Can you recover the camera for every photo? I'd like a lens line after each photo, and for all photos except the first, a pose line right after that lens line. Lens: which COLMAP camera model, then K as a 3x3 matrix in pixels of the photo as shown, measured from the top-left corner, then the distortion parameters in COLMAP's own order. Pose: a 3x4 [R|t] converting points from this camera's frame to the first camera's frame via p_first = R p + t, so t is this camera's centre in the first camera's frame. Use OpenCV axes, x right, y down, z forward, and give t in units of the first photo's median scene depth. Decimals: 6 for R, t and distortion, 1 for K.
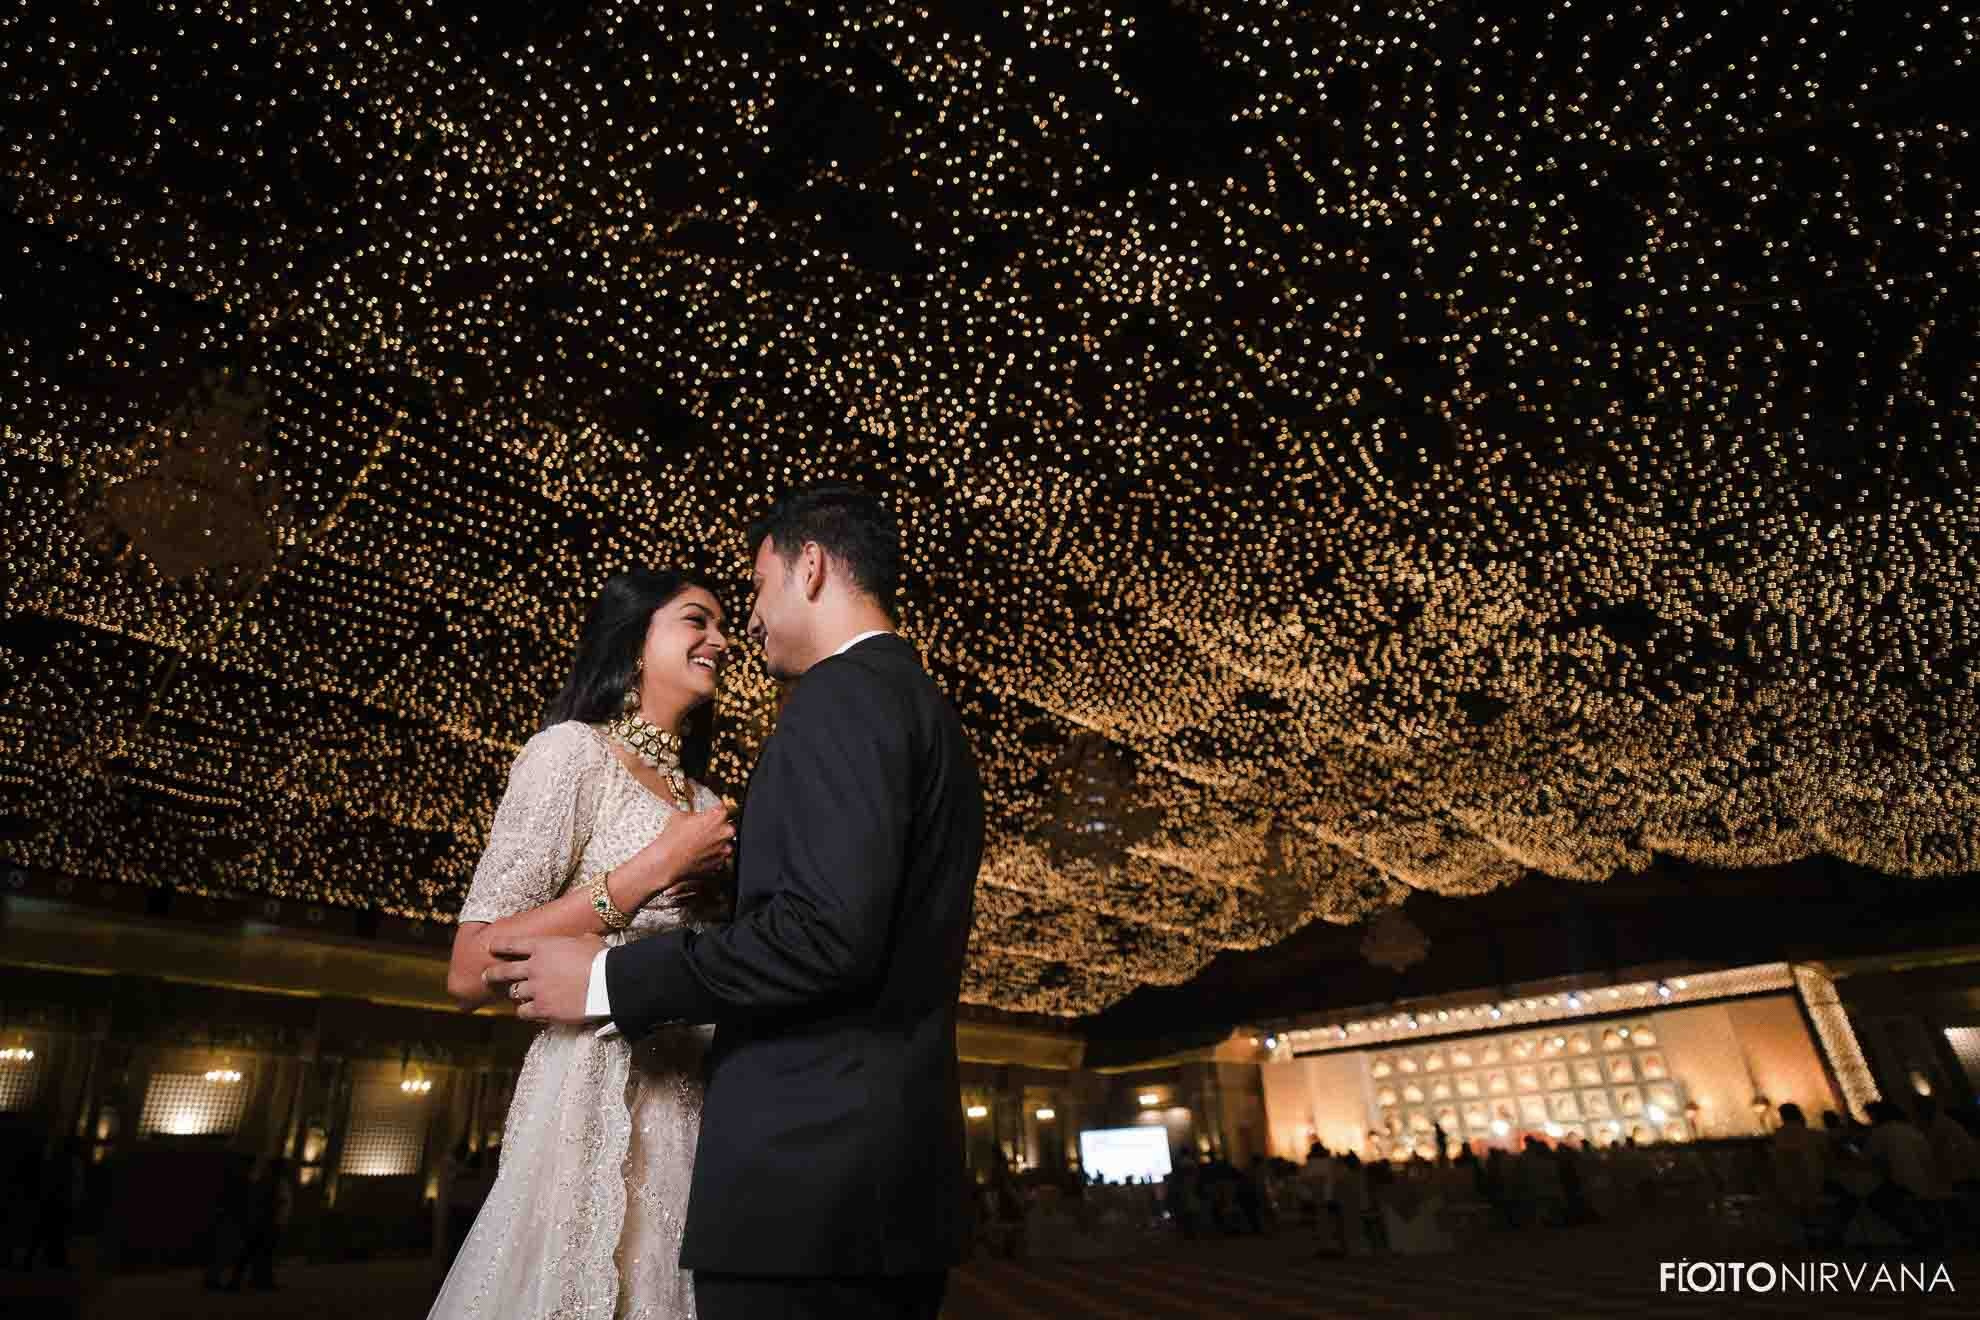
lens RADIAL K [[1005.7, 0, 927.0], [0, 1005.7, 630.1], [0, 0, 1]] dist [-0.090963, 0.034400]
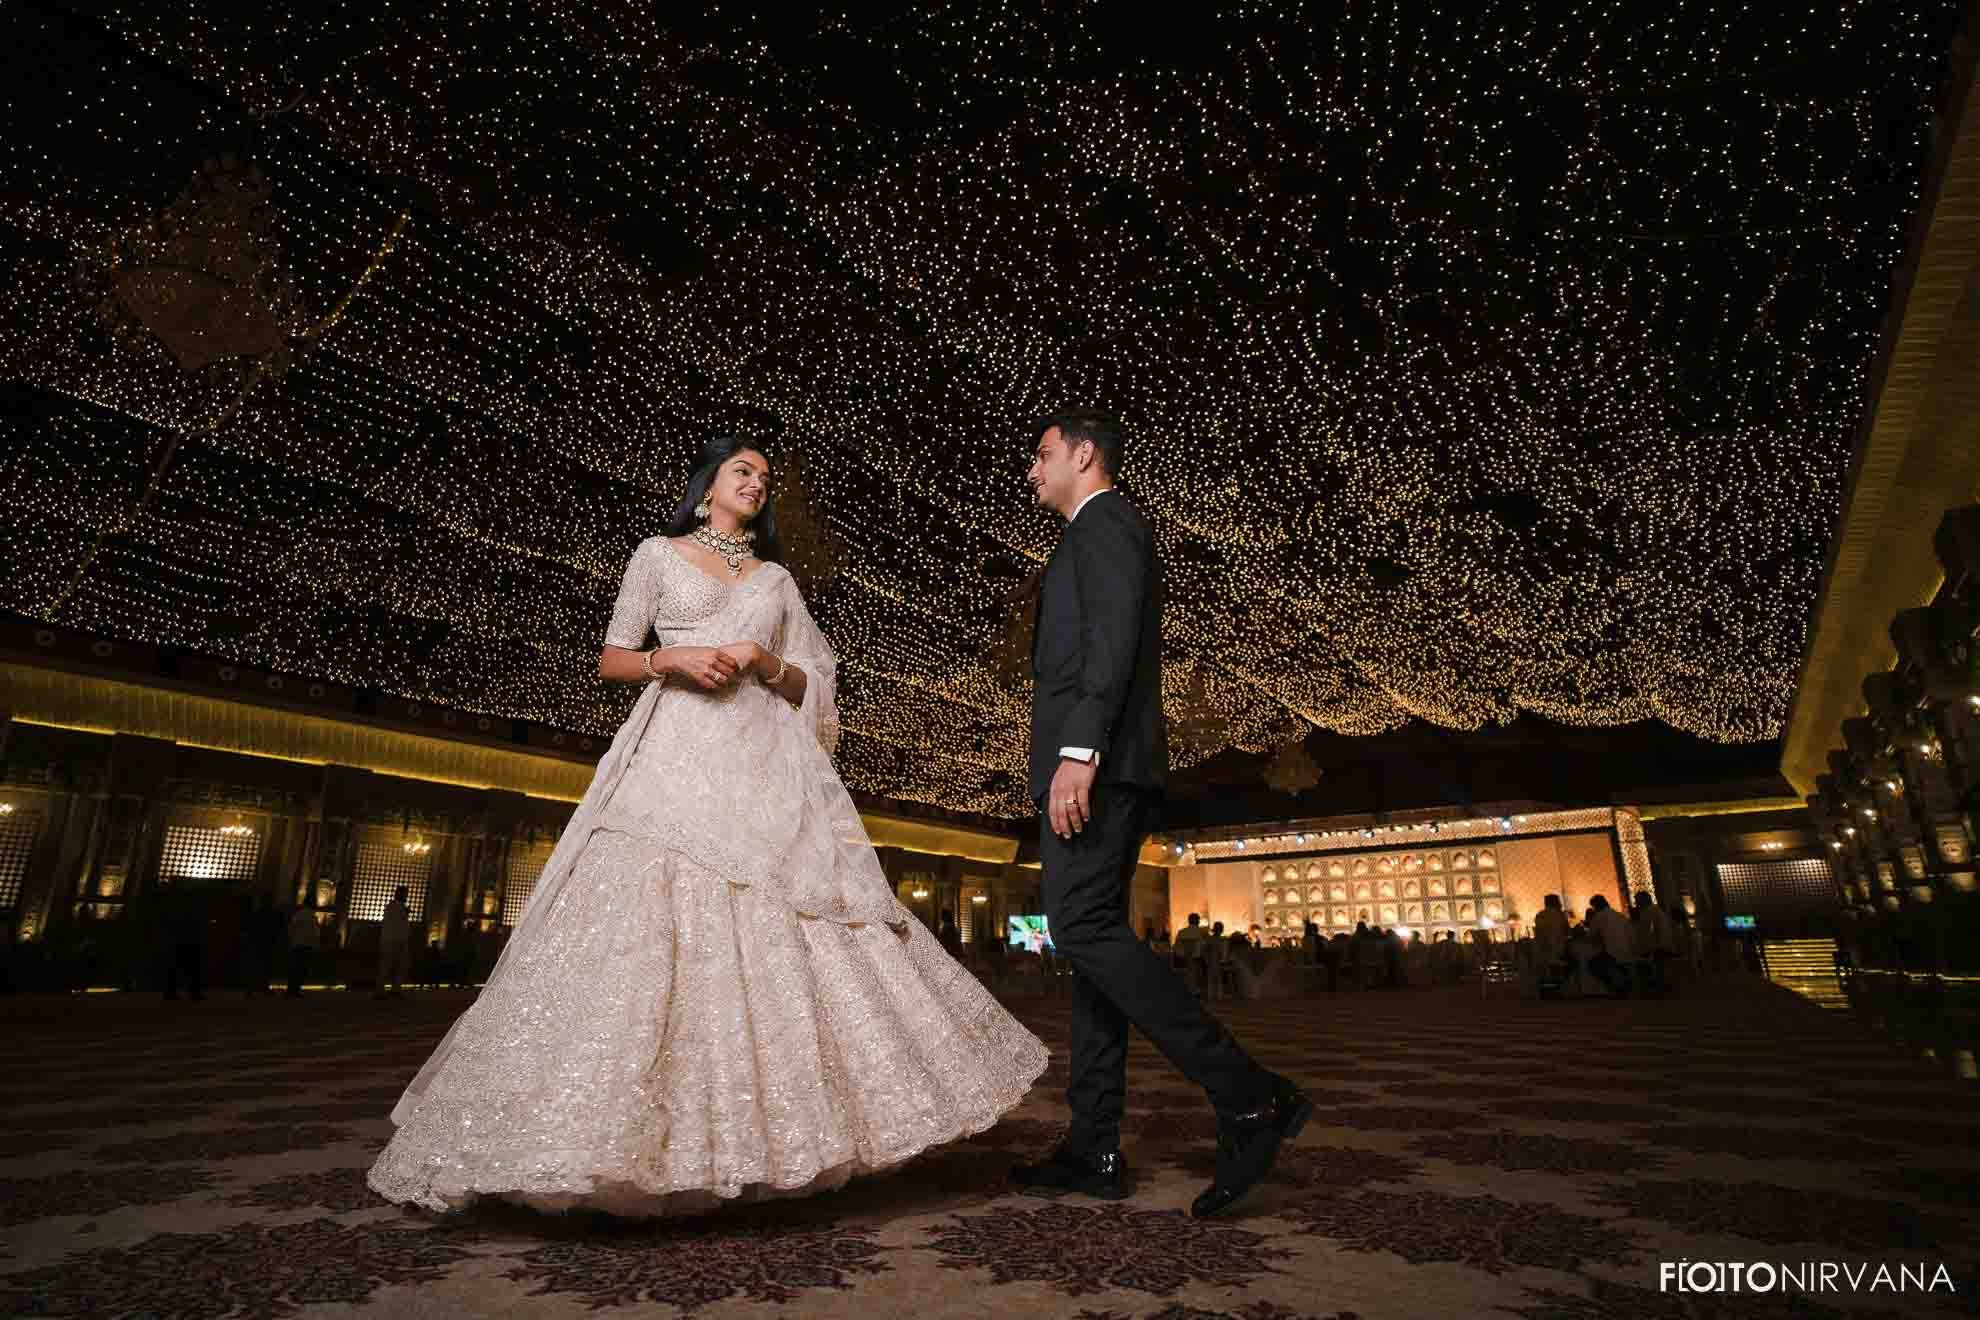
lens RADIAL K [[1024.9, 0, 990.0], [0, 1024.9, 660.0], [0, 0, 1]] dist [-0.002782, 0.002163]
pose [[0.993128, 0.059983, 0.100494, -0.005812], [-0.078529, 0.978212, 0.192185, -0.016313], [-0.086777, -0.198756, 0.976200, -0.157415]]
